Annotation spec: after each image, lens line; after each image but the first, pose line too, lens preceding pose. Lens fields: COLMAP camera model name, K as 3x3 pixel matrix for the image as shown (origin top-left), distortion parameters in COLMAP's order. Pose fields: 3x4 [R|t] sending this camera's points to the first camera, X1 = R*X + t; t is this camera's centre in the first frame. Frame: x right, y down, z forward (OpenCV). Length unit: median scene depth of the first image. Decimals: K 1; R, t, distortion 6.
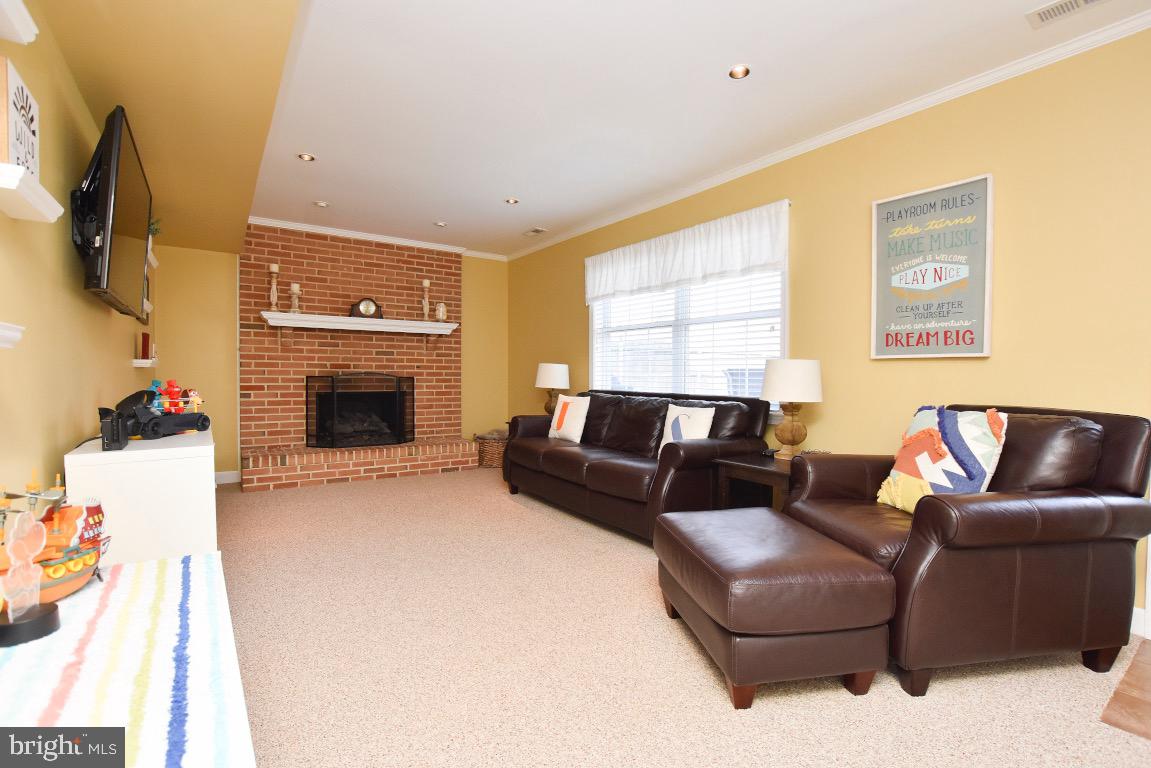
lens RADIAL K [[507.0, 0, 580.8], [0, 507.0, 382.8], [0, 0, 1]] dist [-0.032106, 0.004690]
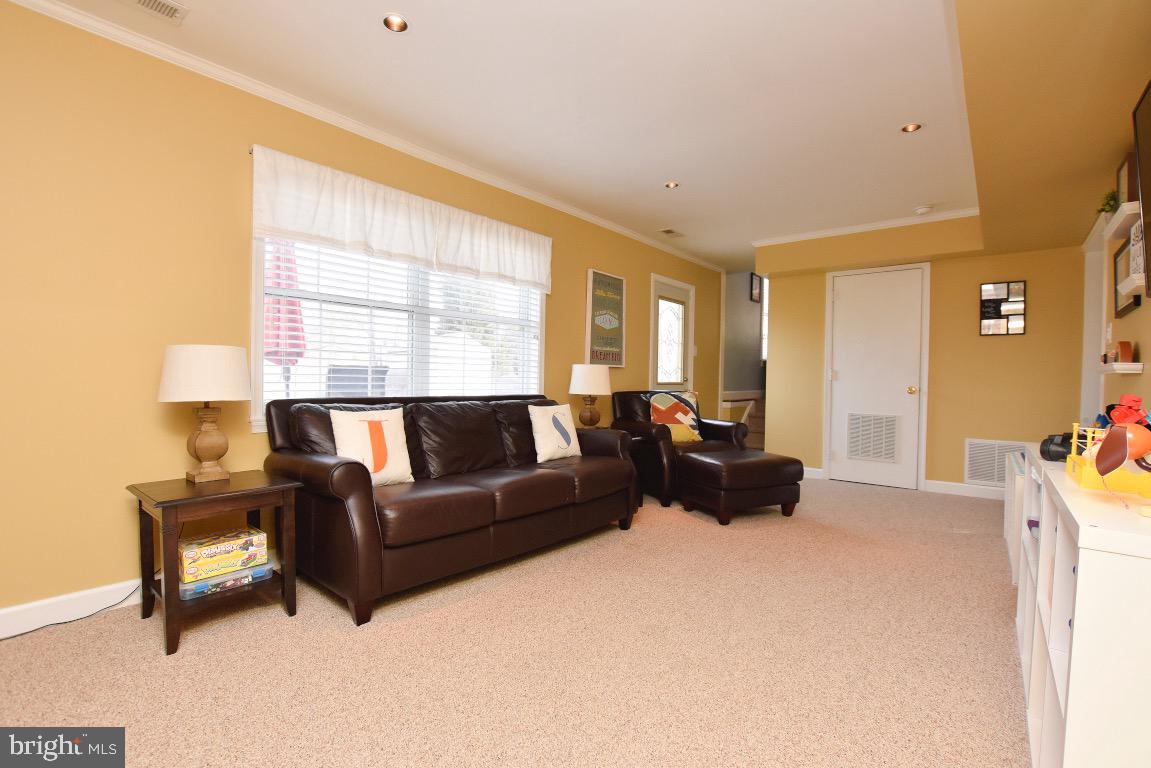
lens RADIAL K [[524.0, 0, 580.7], [0, 524.0, 384.3], [0, 0, 1]] dist [-0.027910, 0.001609]
pose [[-0.255650, -0.022262, 0.966513, -0.881037], [-0.000647, 0.999739, 0.022857, -0.023219], [-0.966769, 0.005218, -0.255598, 1.234708]]
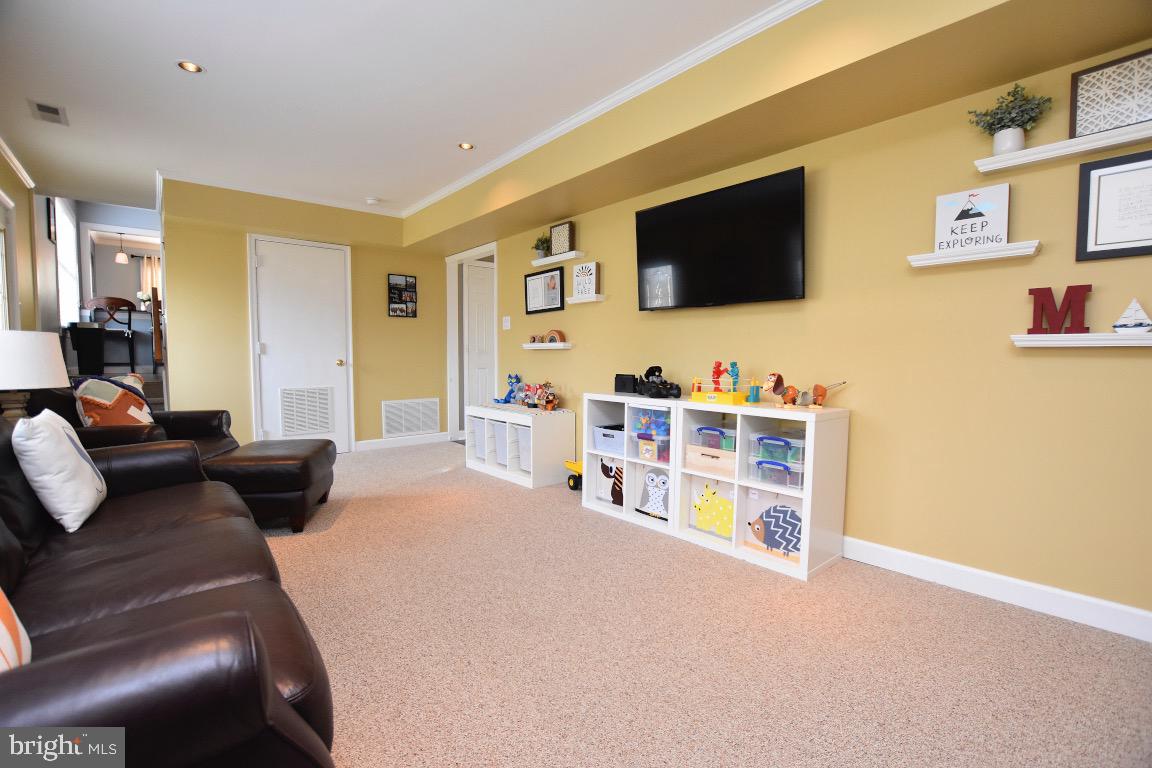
lens RADIAL K [[507.4, 0, 581.3], [0, 507.4, 382.8], [0, 0, 1]] dist [-0.032106, 0.004690]
pose [[-0.996517, -0.004045, -0.083290, -0.307149], [-0.009776, 0.997602, 0.068520, -0.025367], [0.082813, 0.069095, -0.994167, 1.560788]]
